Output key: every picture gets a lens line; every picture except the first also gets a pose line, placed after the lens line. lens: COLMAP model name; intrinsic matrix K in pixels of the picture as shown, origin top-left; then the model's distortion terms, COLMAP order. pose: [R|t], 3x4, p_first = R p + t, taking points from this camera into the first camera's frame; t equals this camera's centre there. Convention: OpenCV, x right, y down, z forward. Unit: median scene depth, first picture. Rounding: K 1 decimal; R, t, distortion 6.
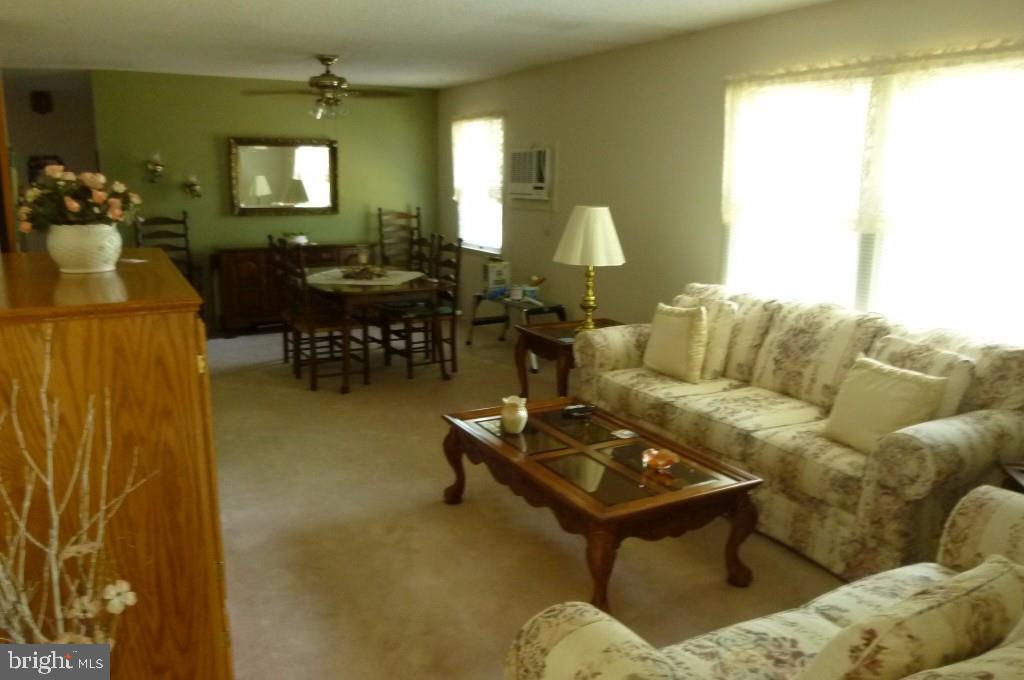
lens RADIAL K [[778.3, 0, 510.9], [0, 778.3, 342.8], [0, 0, 1]] dist [-0.030875, -0.000427]
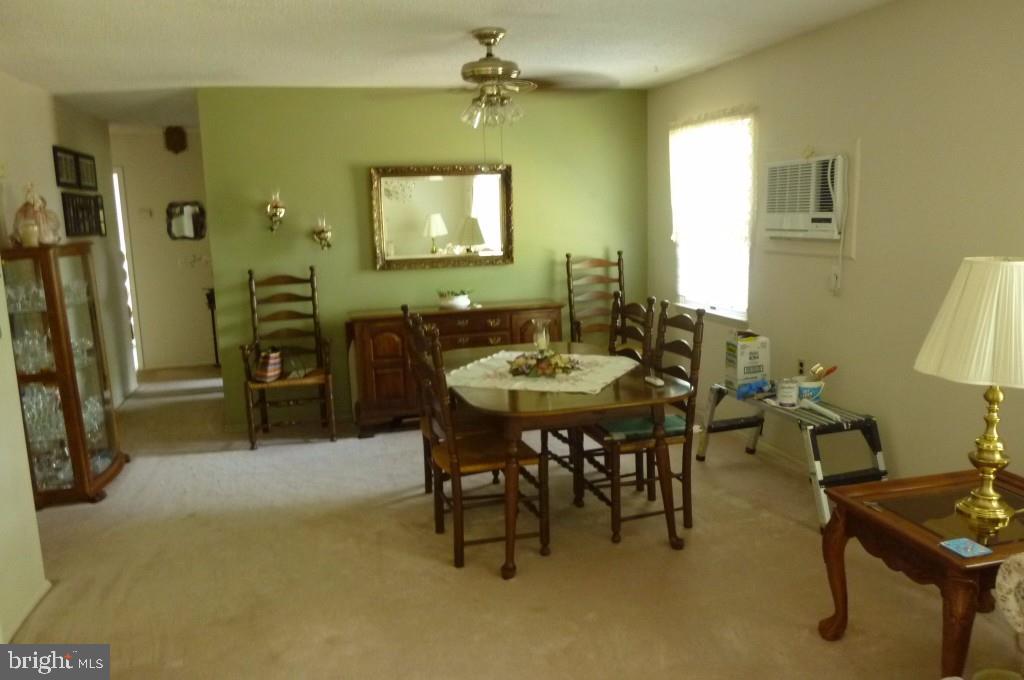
lens RADIAL K [[778.3, 0, 509.6], [0, 778.3, 343.3], [0, 0, 1]] dist [-0.030875, -0.000427]
pose [[0.971116, -0.000142, -0.238608, -0.059171], [-0.009206, 0.999233, -0.038065, -0.076378], [0.238430, 0.039162, 0.970370, 0.349451]]
